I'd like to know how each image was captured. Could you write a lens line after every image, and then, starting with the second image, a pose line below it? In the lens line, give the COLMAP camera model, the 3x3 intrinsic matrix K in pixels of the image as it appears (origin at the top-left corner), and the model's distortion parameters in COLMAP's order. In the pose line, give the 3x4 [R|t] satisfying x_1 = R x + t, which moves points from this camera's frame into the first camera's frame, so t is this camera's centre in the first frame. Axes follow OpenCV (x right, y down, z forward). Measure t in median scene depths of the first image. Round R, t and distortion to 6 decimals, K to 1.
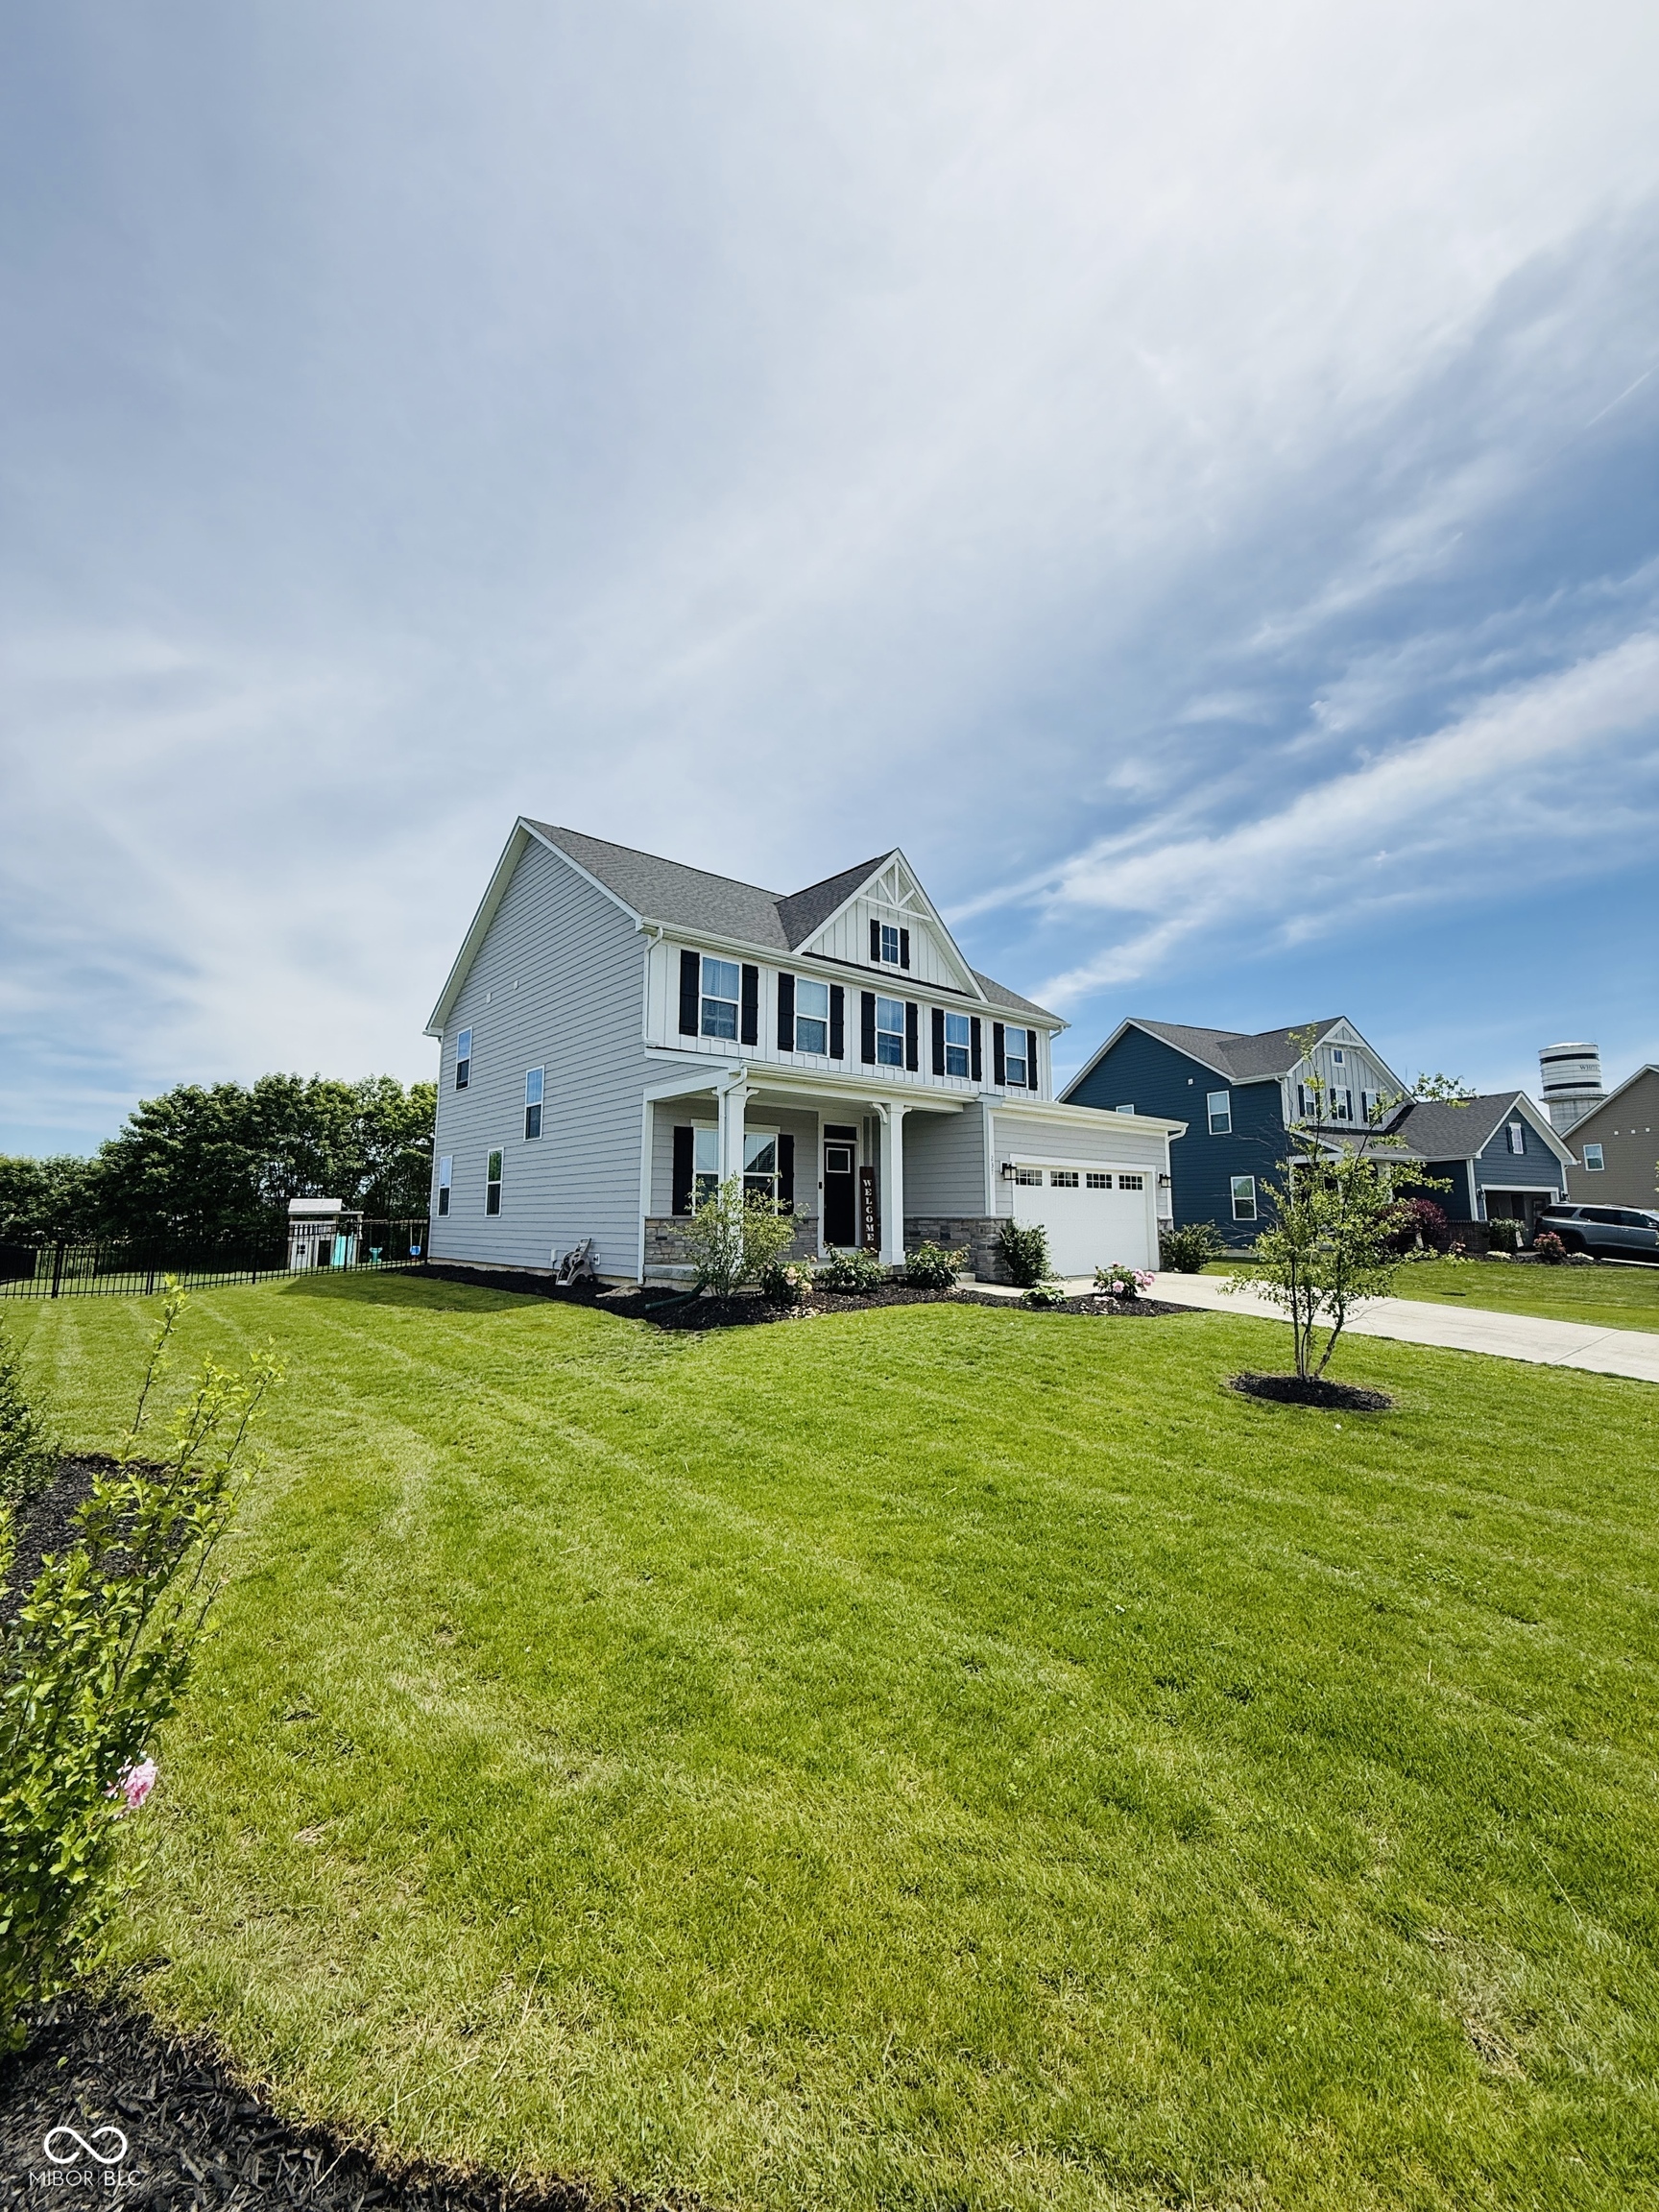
lens RADIAL K [[876.6, 0, 829.5], [0, 876.6, 1106.0], [0, 0, 1]] dist [-0.000503, -0.000040]
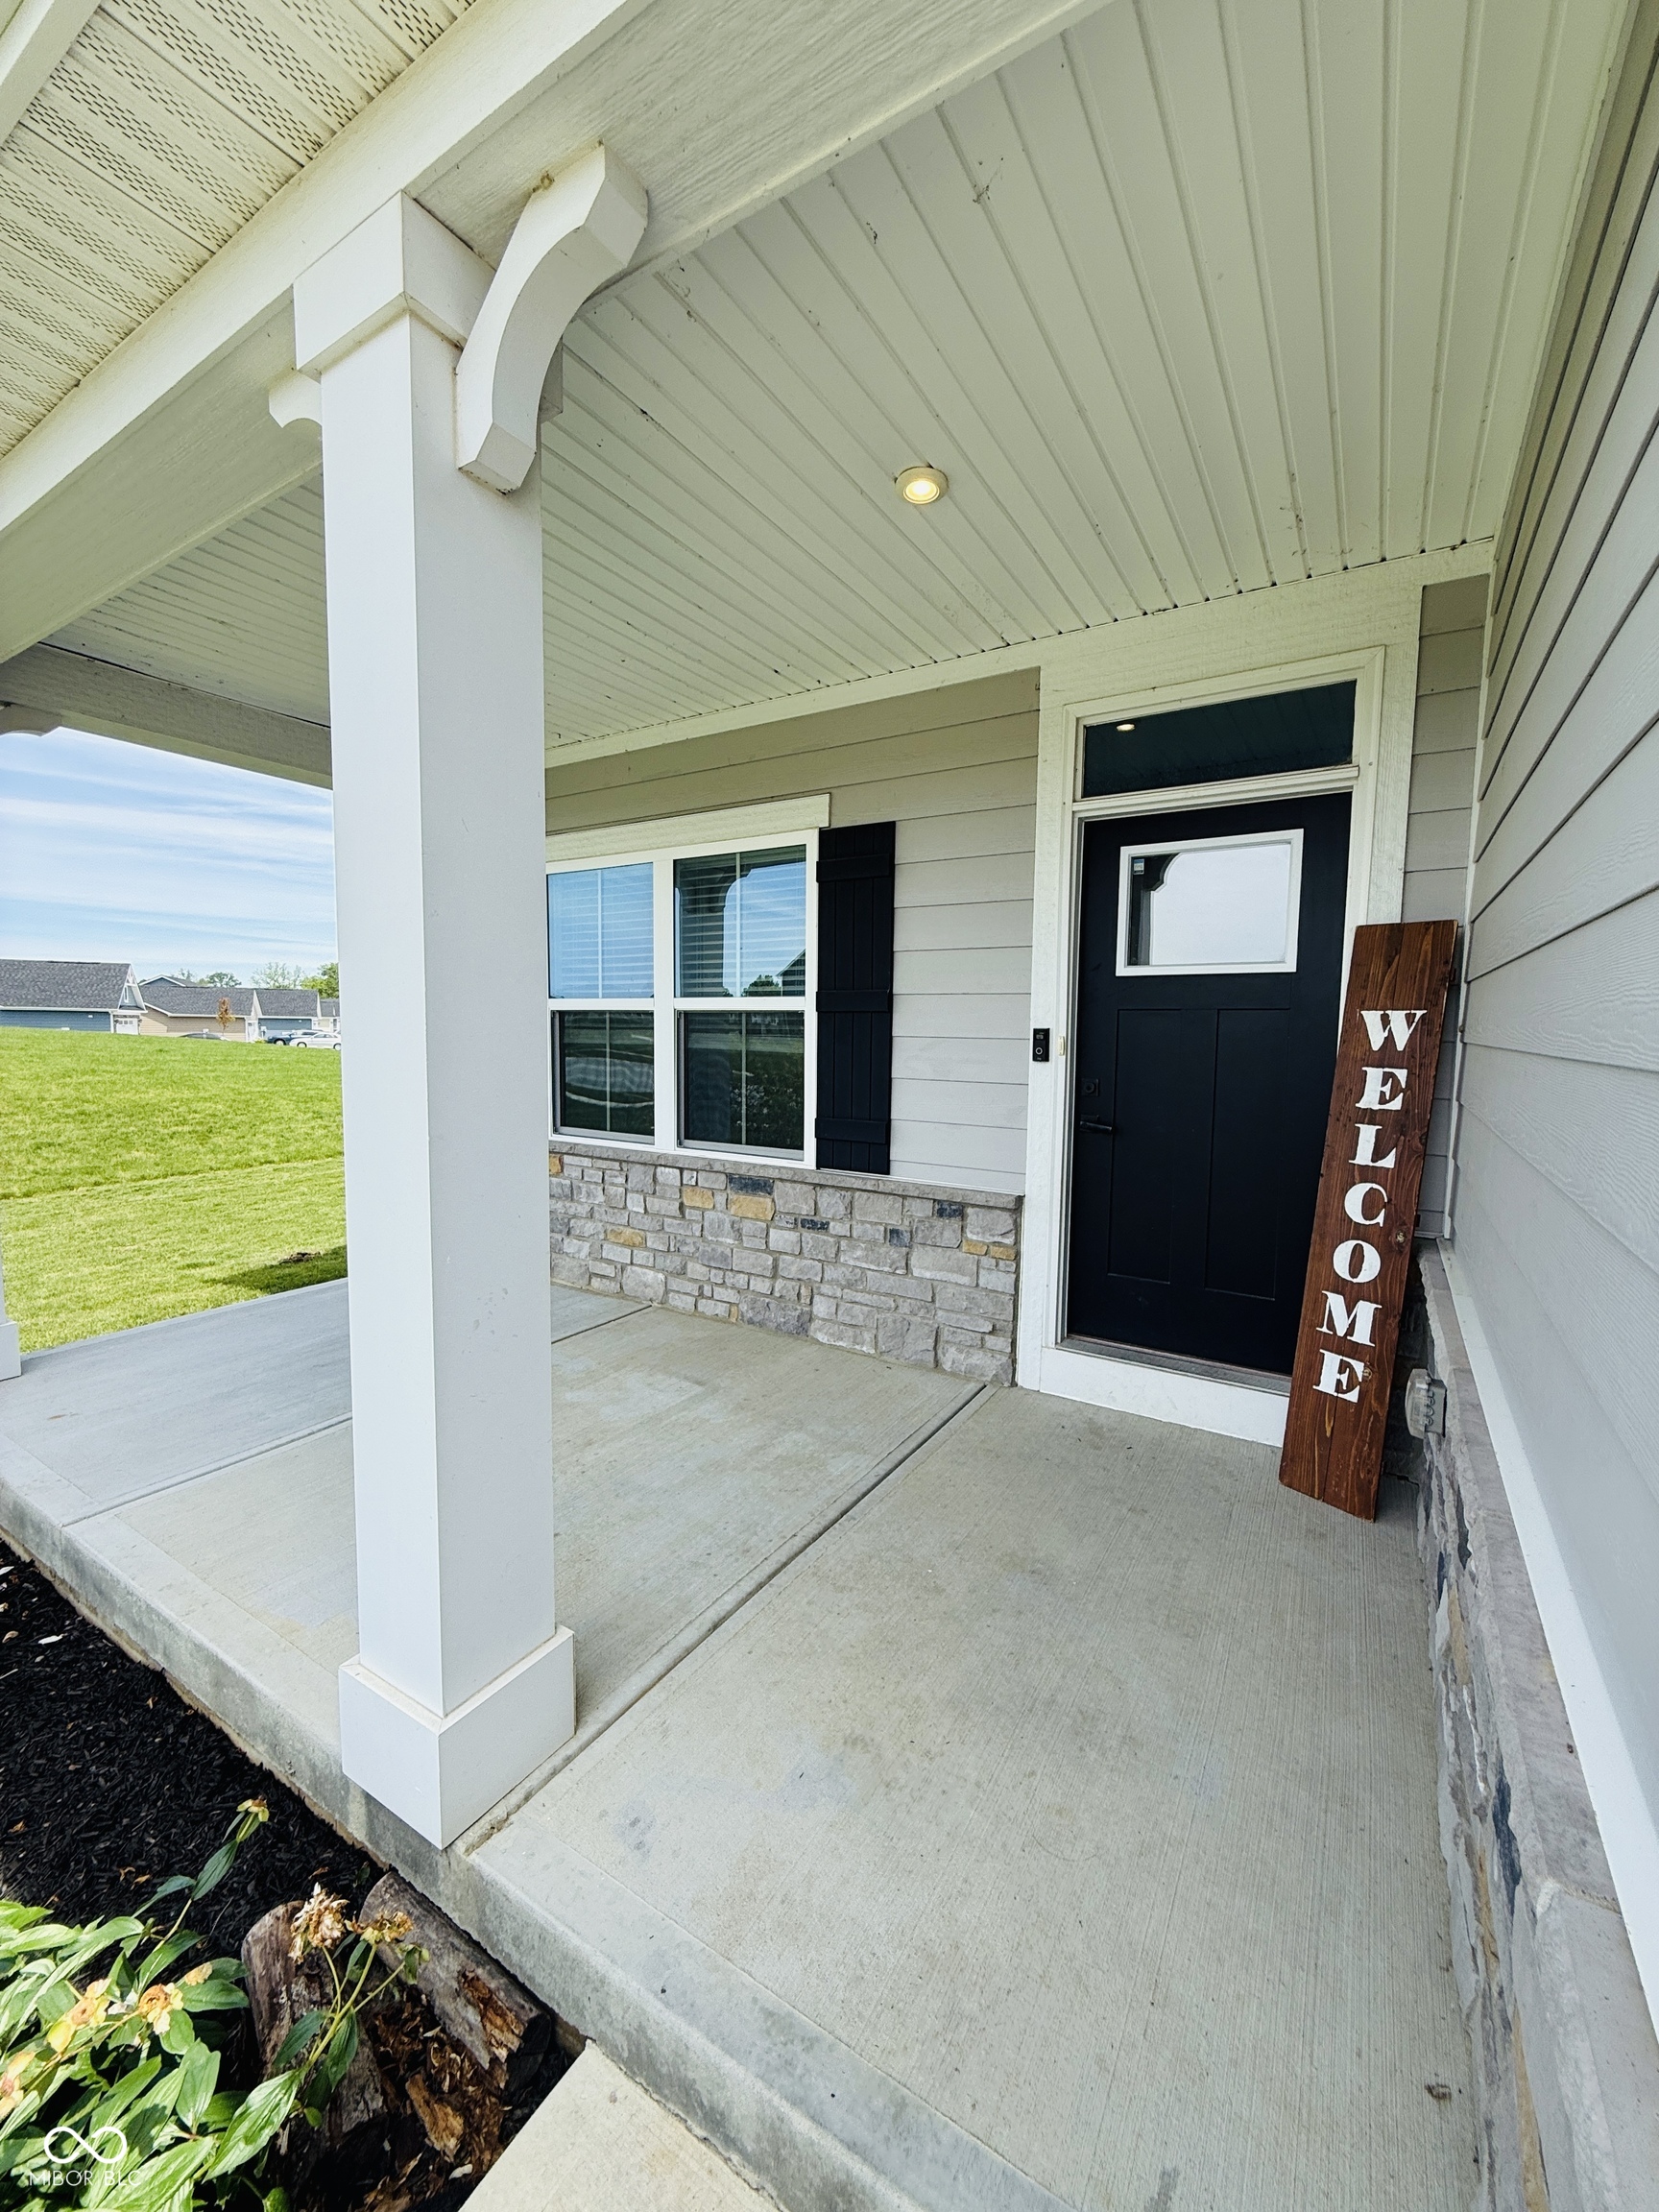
lens RADIAL K [[876.6, 0, 829.5], [0, 876.6, 1106.0], [0, 0, 1]] dist [-0.000503, -0.000040]
pose [[0.301318, 0.084306, -0.949790, 0.153299], [0.104979, 0.987095, 0.120921, 0.068656], [0.947727, -0.136144, 0.288579, 0.819984]]
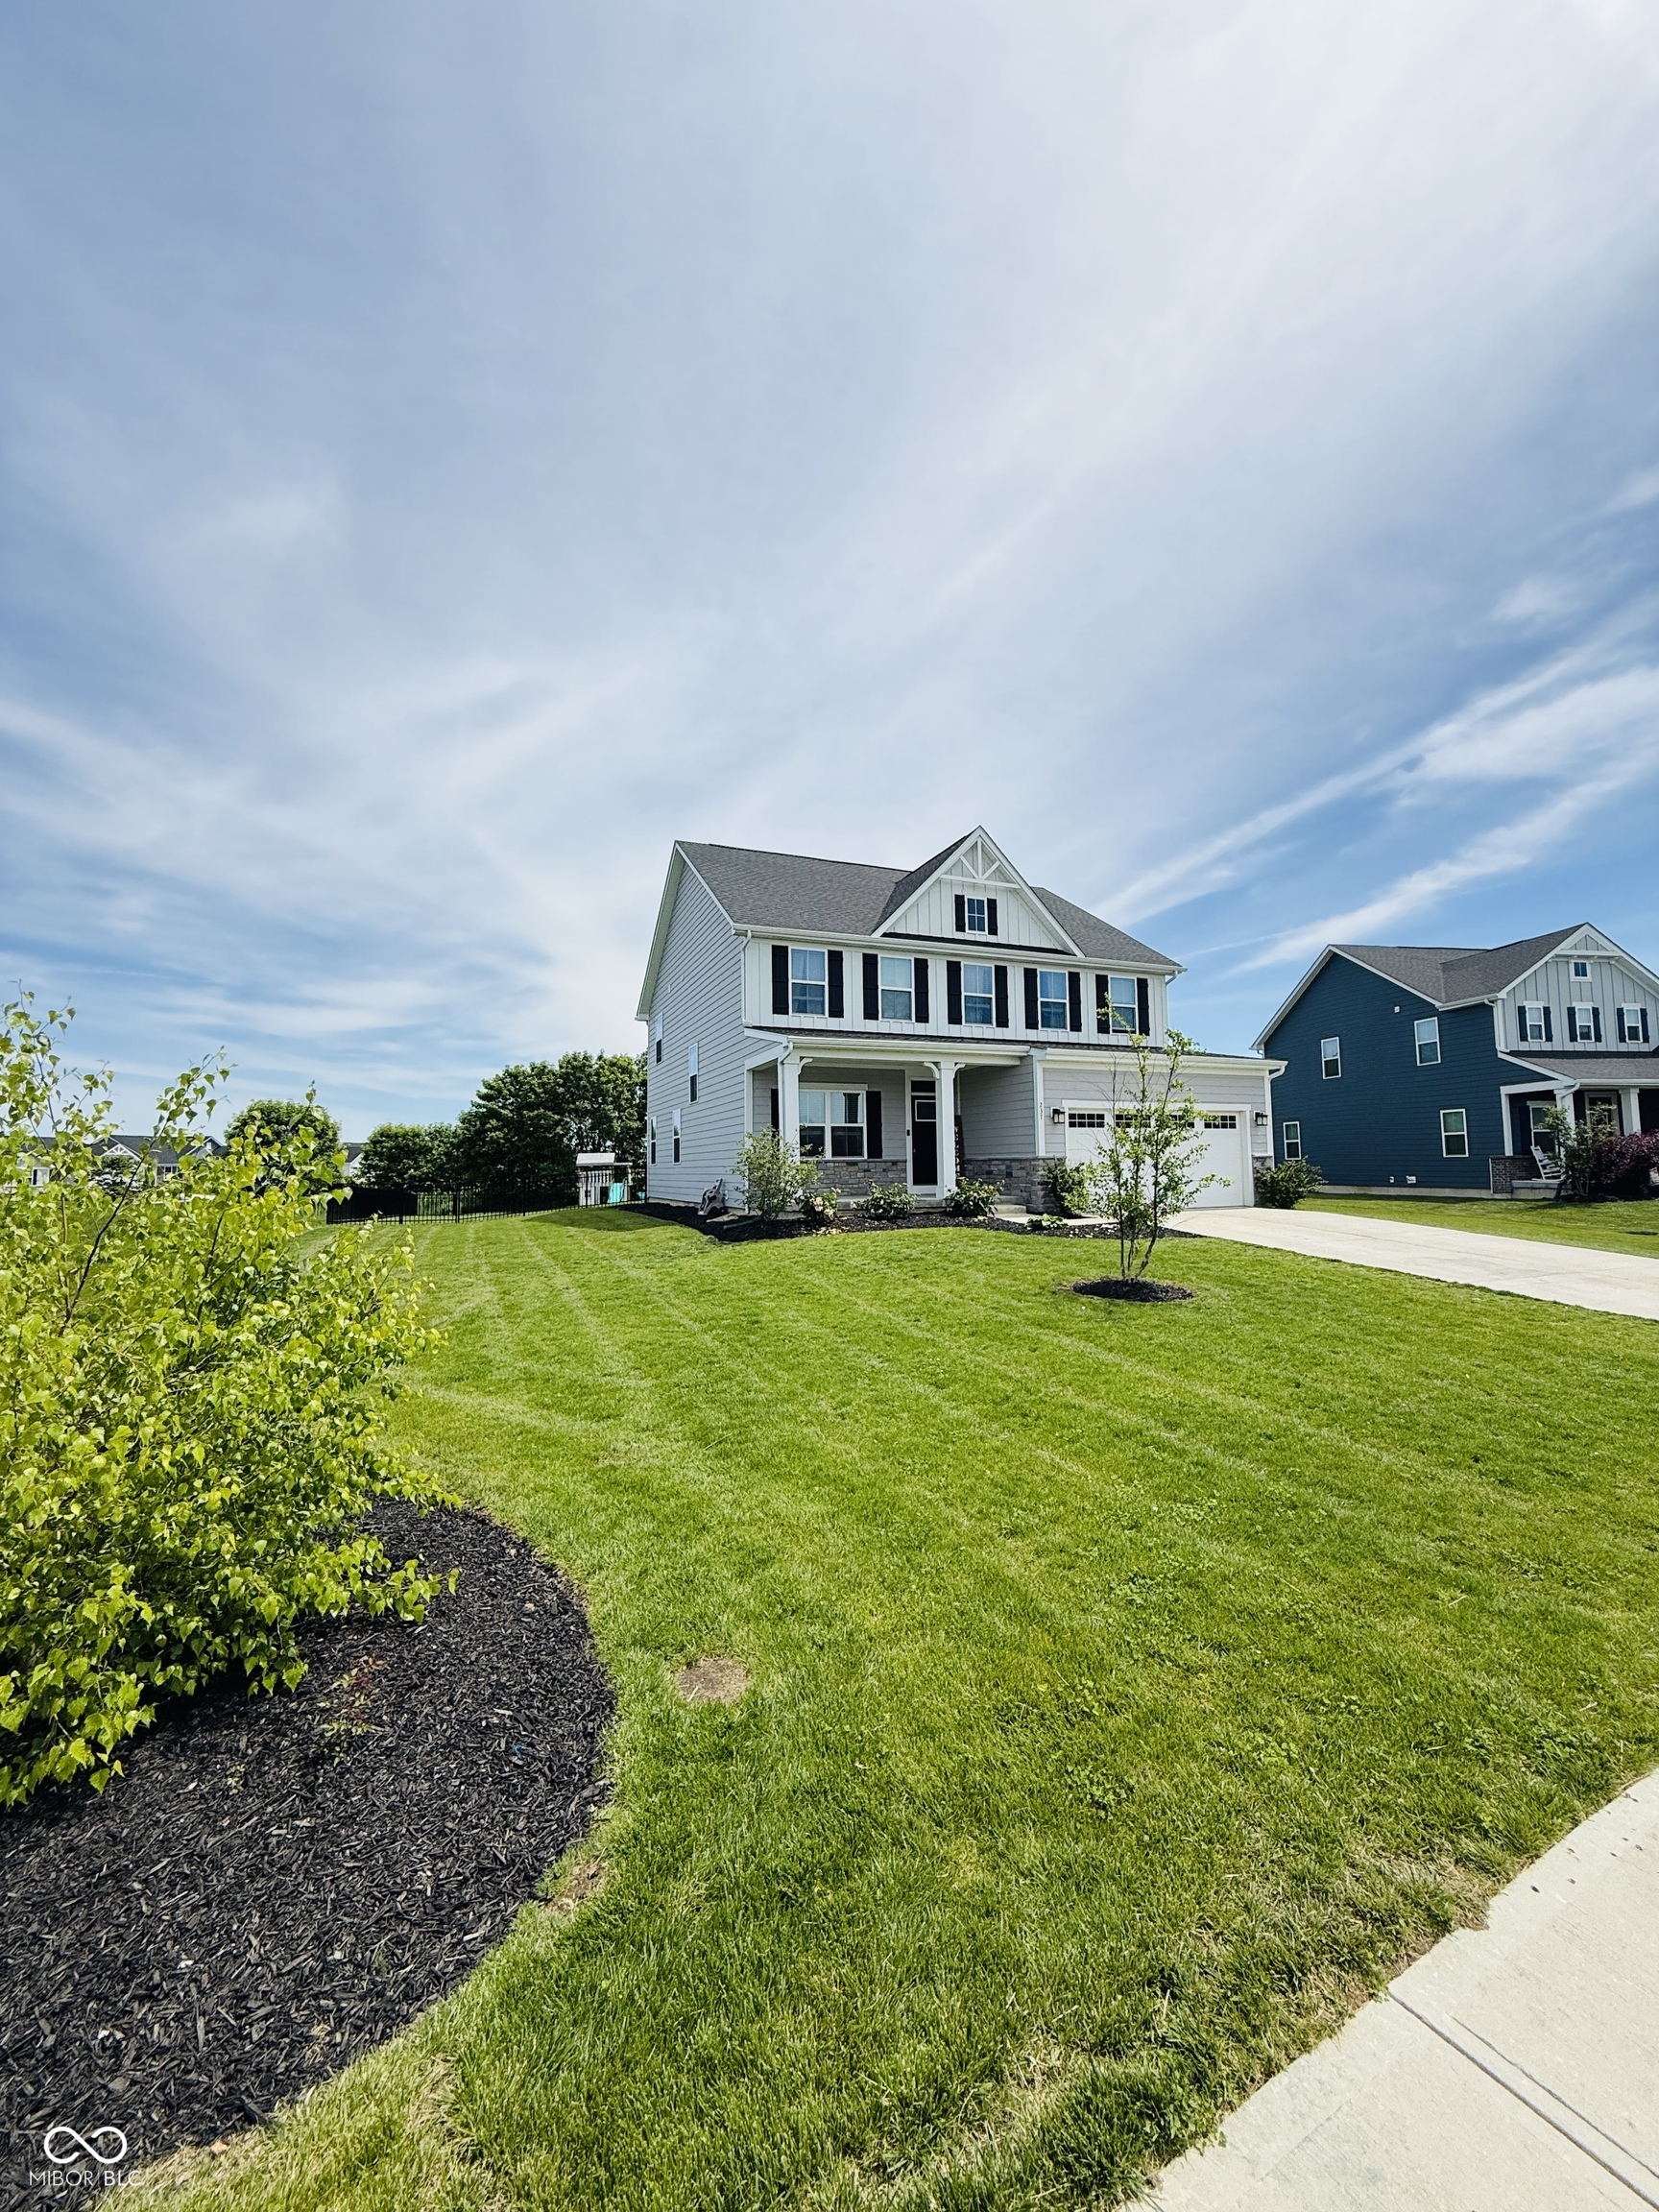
lens RADIAL K [[876.6, 0, 829.5], [0, 876.6, 1106.0], [0, 0, 1]] dist [-0.000503, -0.000040]
pose [[0.947625, -0.036066, -0.317341, 0.241160], [0.054525, 0.997286, 0.049476, -0.007959], [0.314696, -0.064188, 0.947020, -0.128690]]
